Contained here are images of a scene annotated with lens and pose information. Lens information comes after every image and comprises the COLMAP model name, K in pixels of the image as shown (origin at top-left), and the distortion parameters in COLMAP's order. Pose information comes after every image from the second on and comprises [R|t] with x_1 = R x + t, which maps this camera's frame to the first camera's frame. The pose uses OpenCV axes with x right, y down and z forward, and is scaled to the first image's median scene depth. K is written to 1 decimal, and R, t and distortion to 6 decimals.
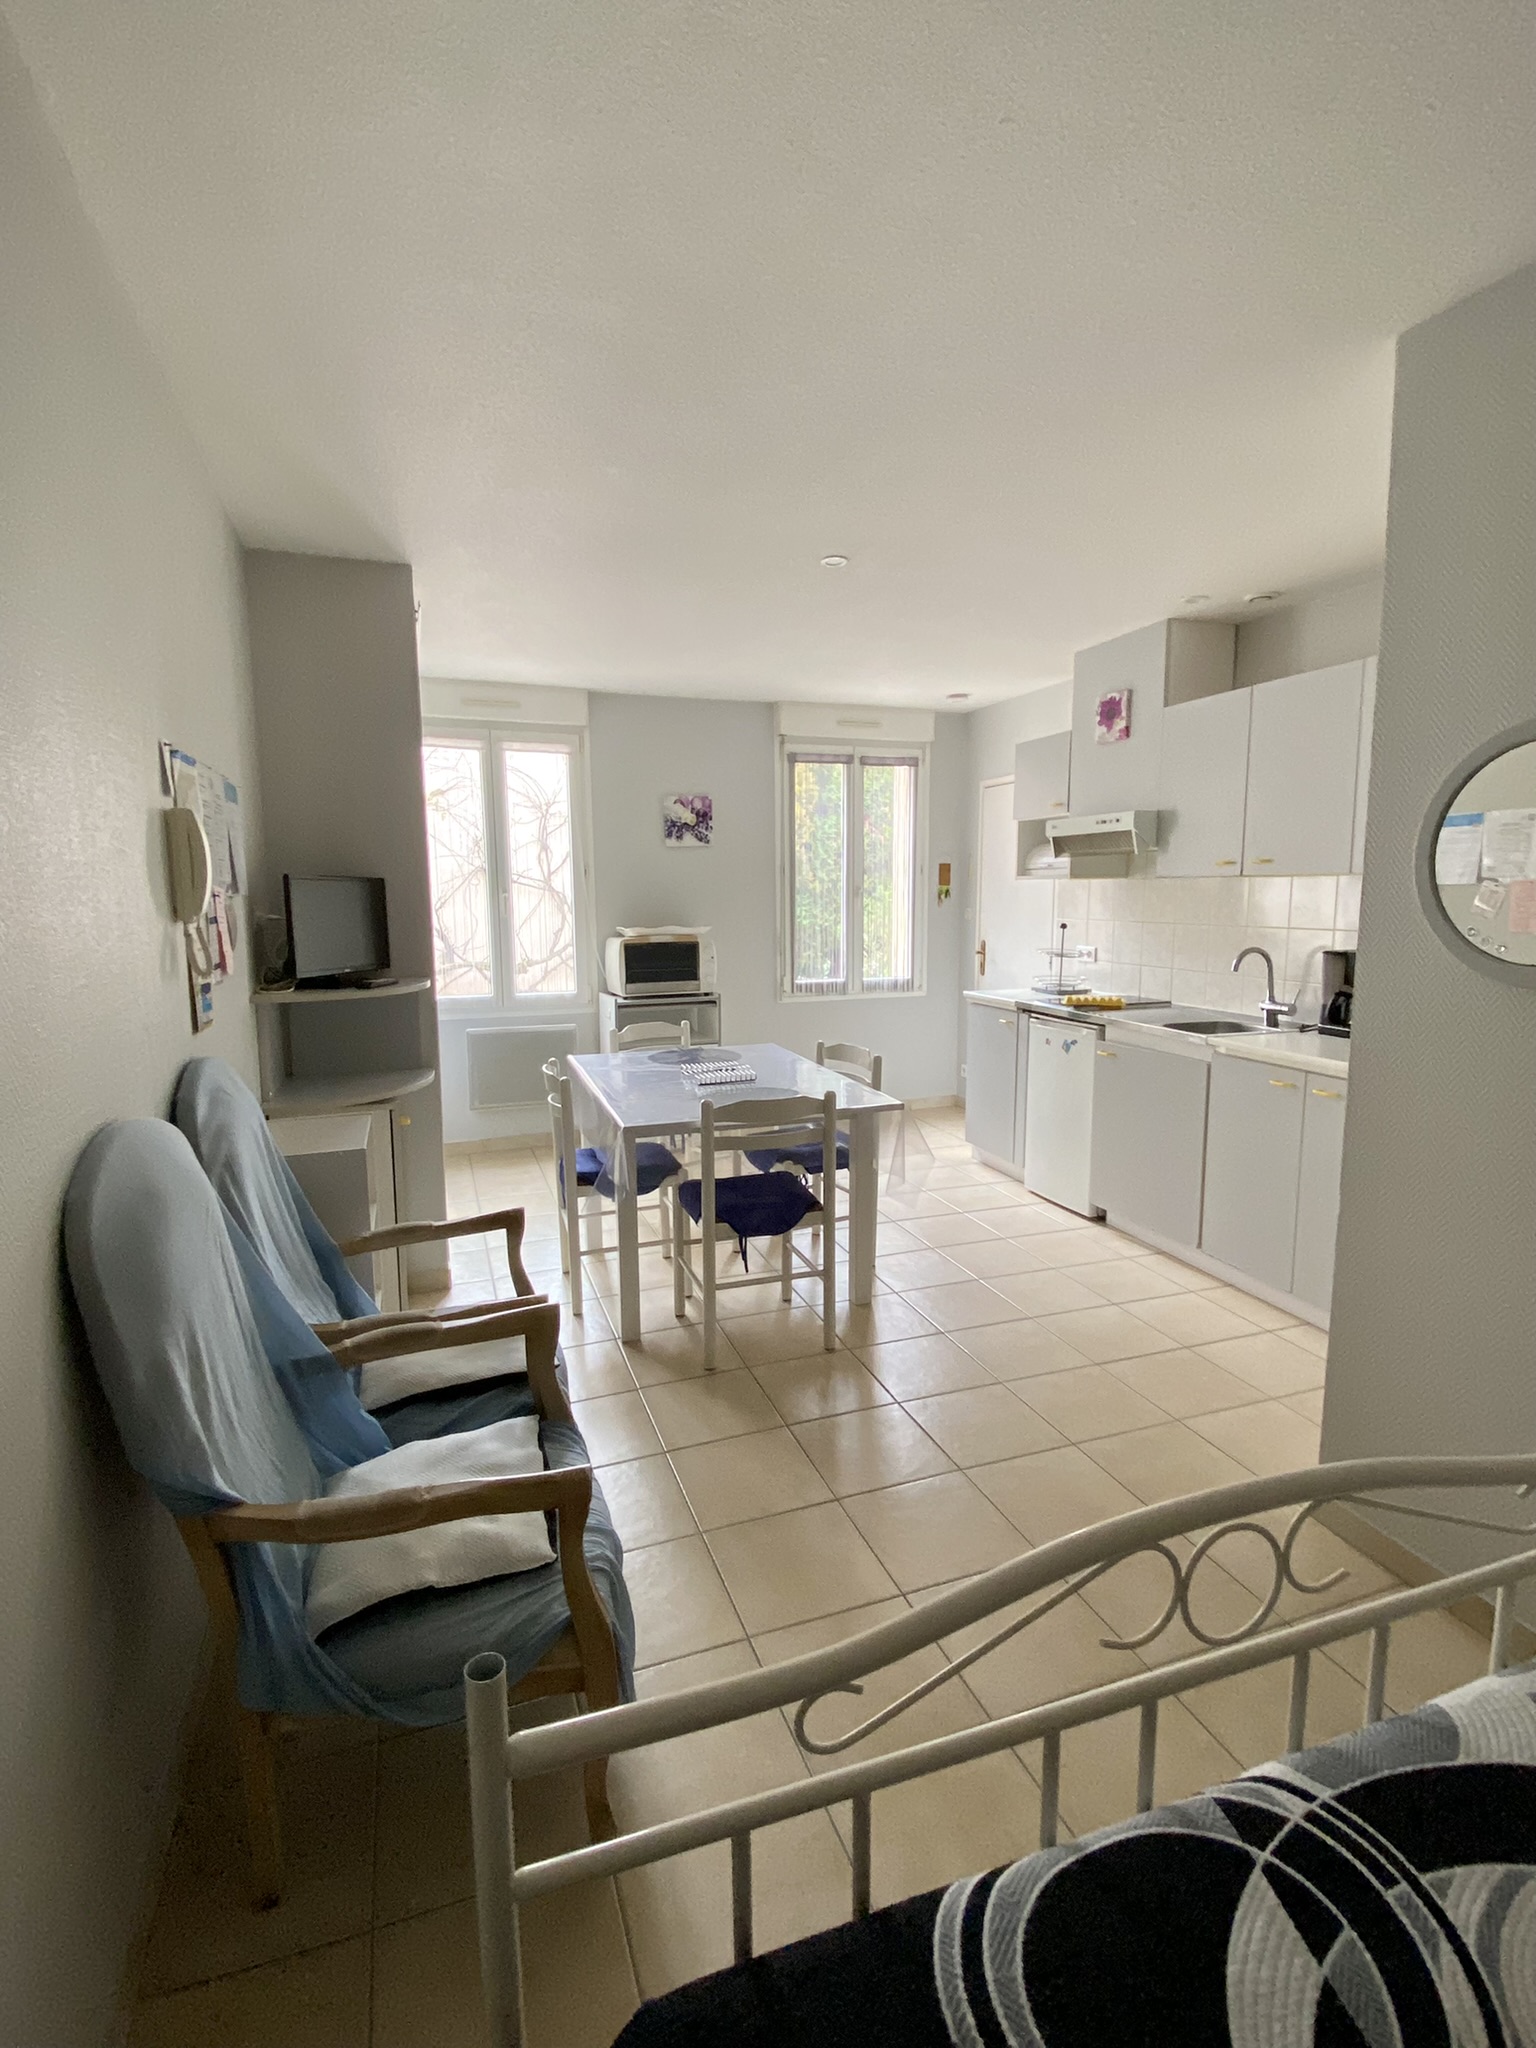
lens RADIAL K [[965.7, 0, 768.0], [0, 965.7, 1024.0], [0, 0, 1]] dist [0.040483, -0.036576]
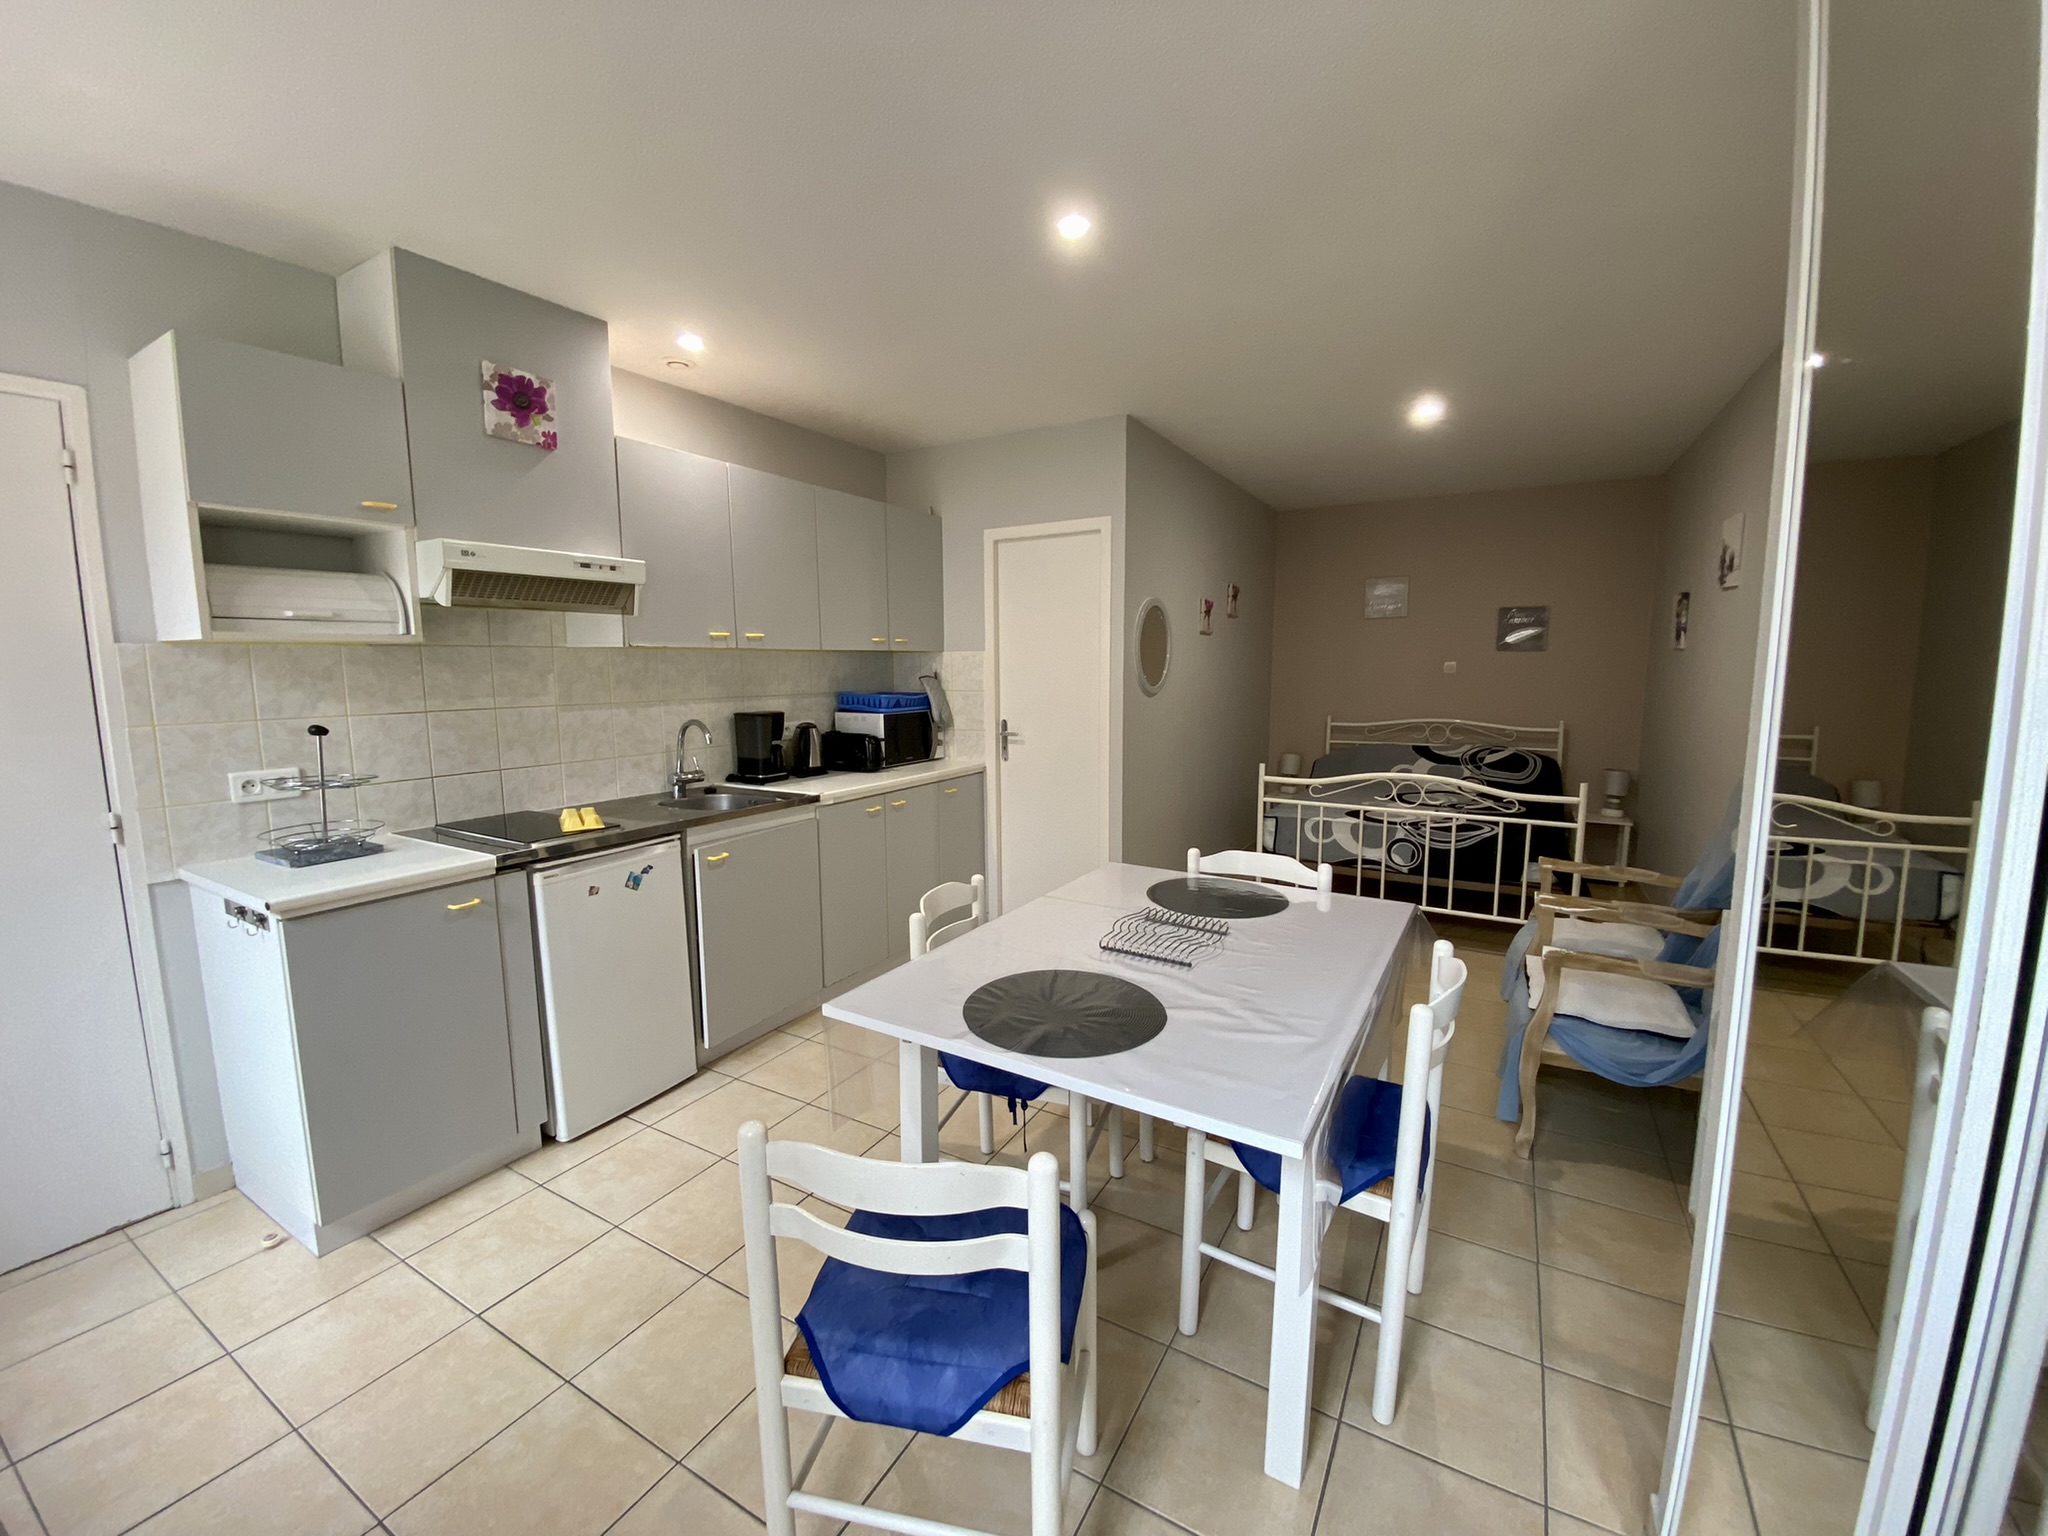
lens RADIAL K [[819.6, 0, 1033.8], [0, 819.6, 769.9], [0, 0, 1]] dist [0.002386, -0.015983]
pose [[-0.662852, -0.086900, 0.743691, -0.276008], [0.109474, 0.971321, 0.211073, -0.128051], [-0.740704, 0.221325, -0.634328, 0.976198]]
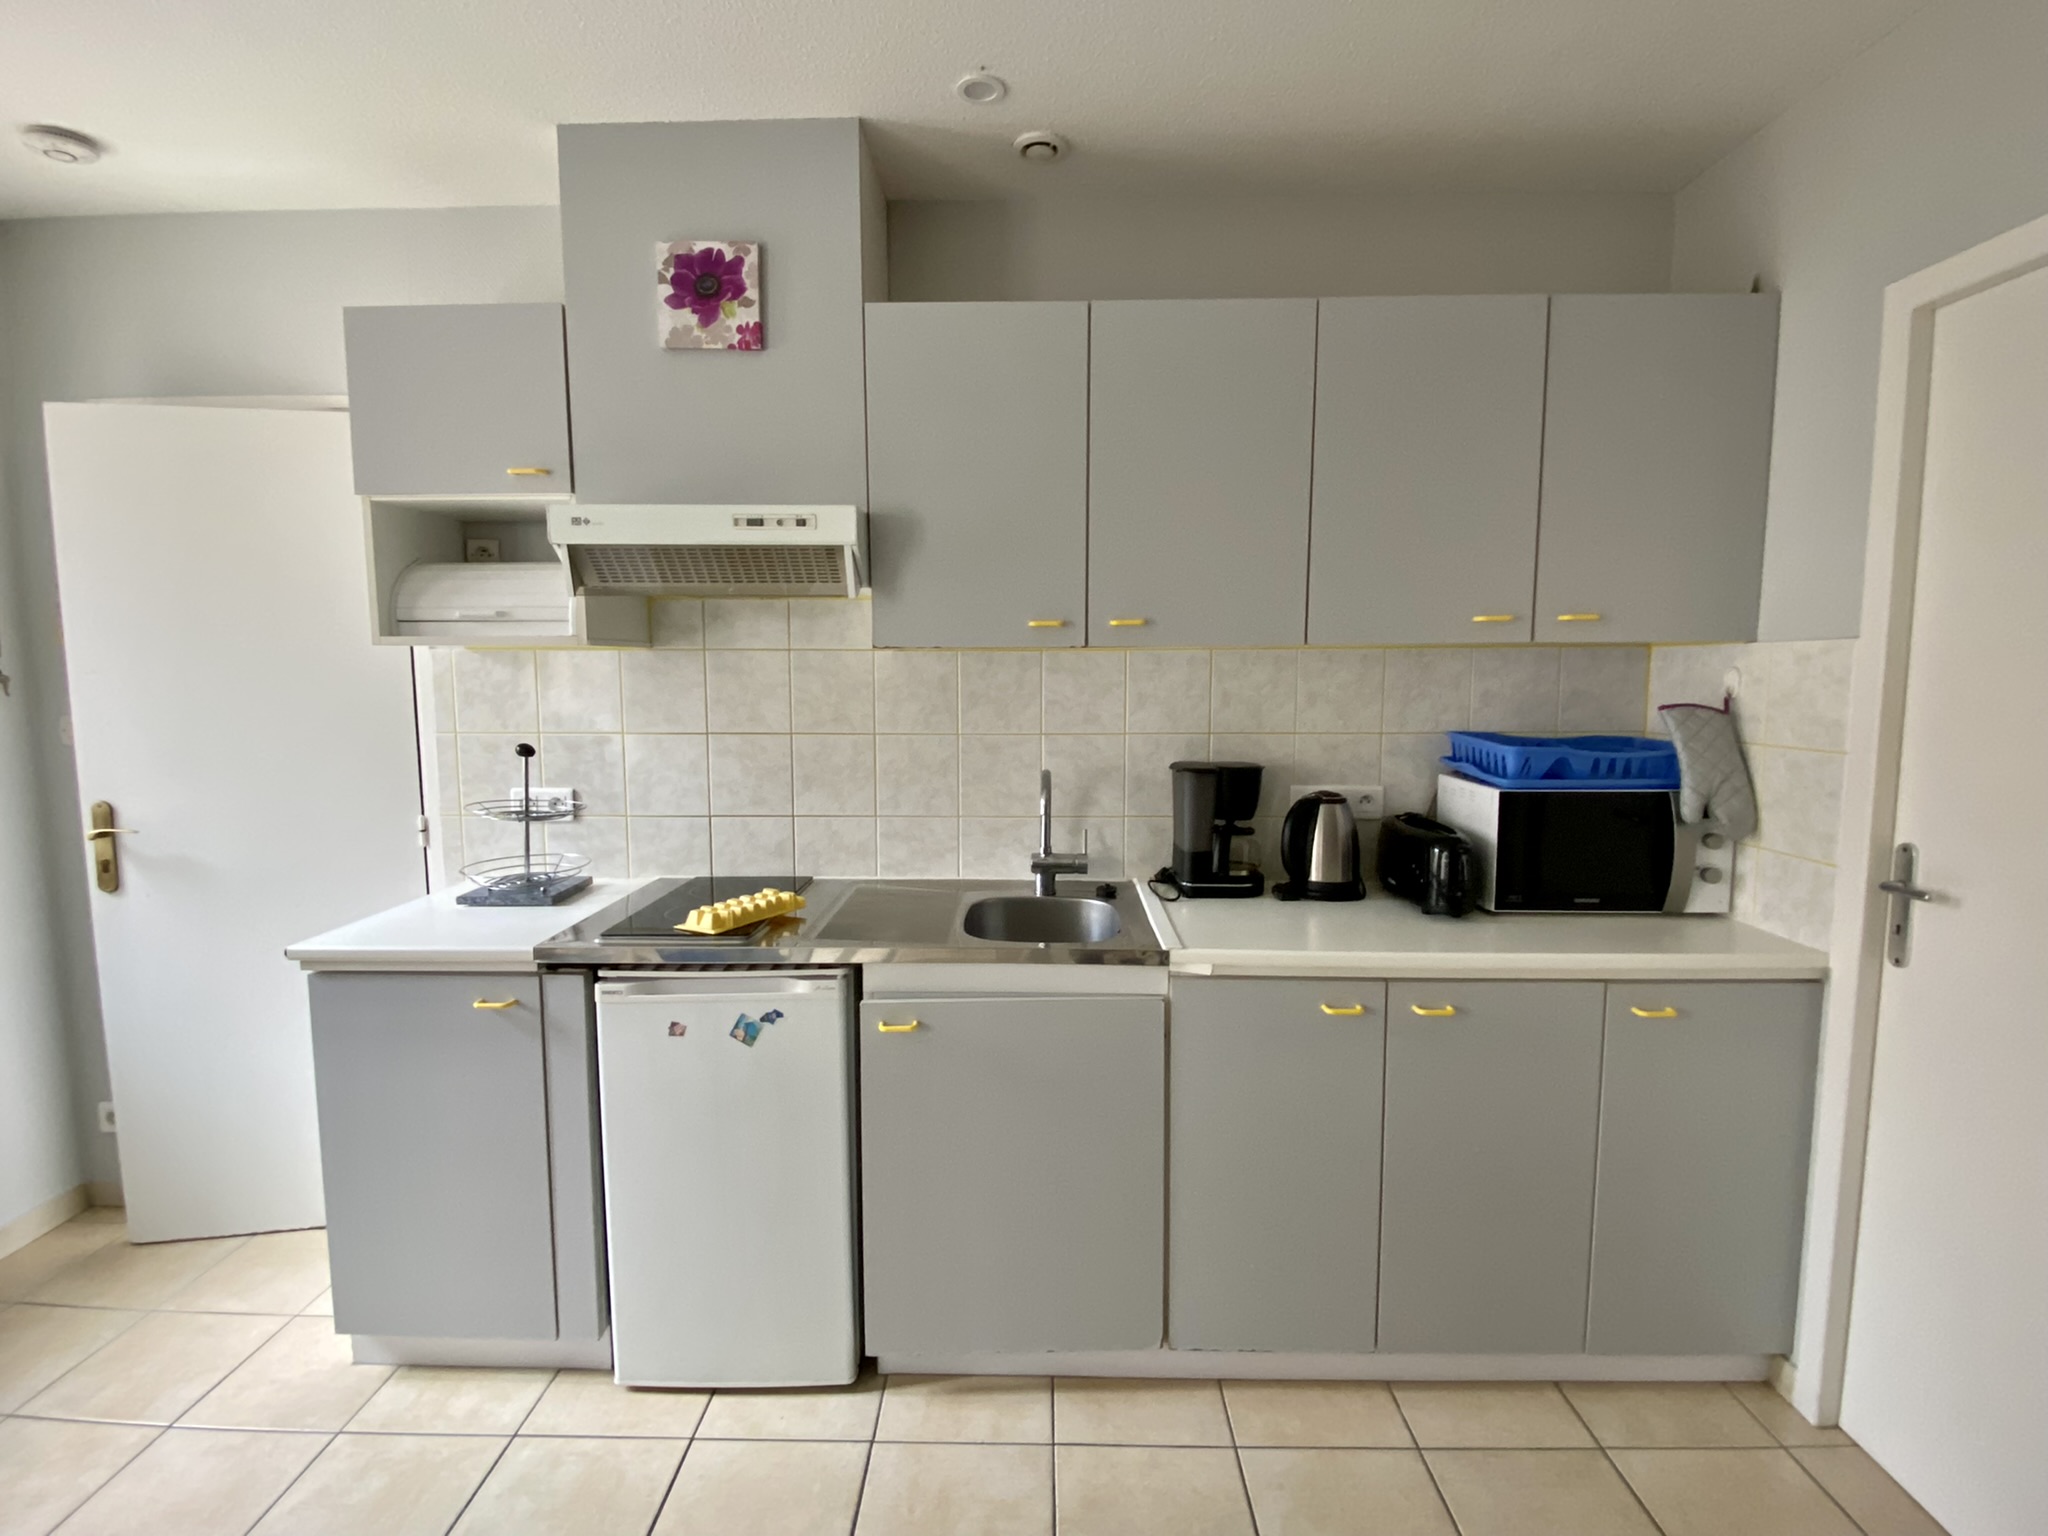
lens RADIAL K [[965.7, 0, 1024.0], [0, 965.7, 768.0], [0, 0, 1]] dist [0.040483, -0.036576]
pose [[0.341929, -0.091385, 0.935272, -0.038354], [0.126265, 0.990703, 0.050639, -0.084698], [-0.931204, 0.100777, 0.350289, 0.613894]]
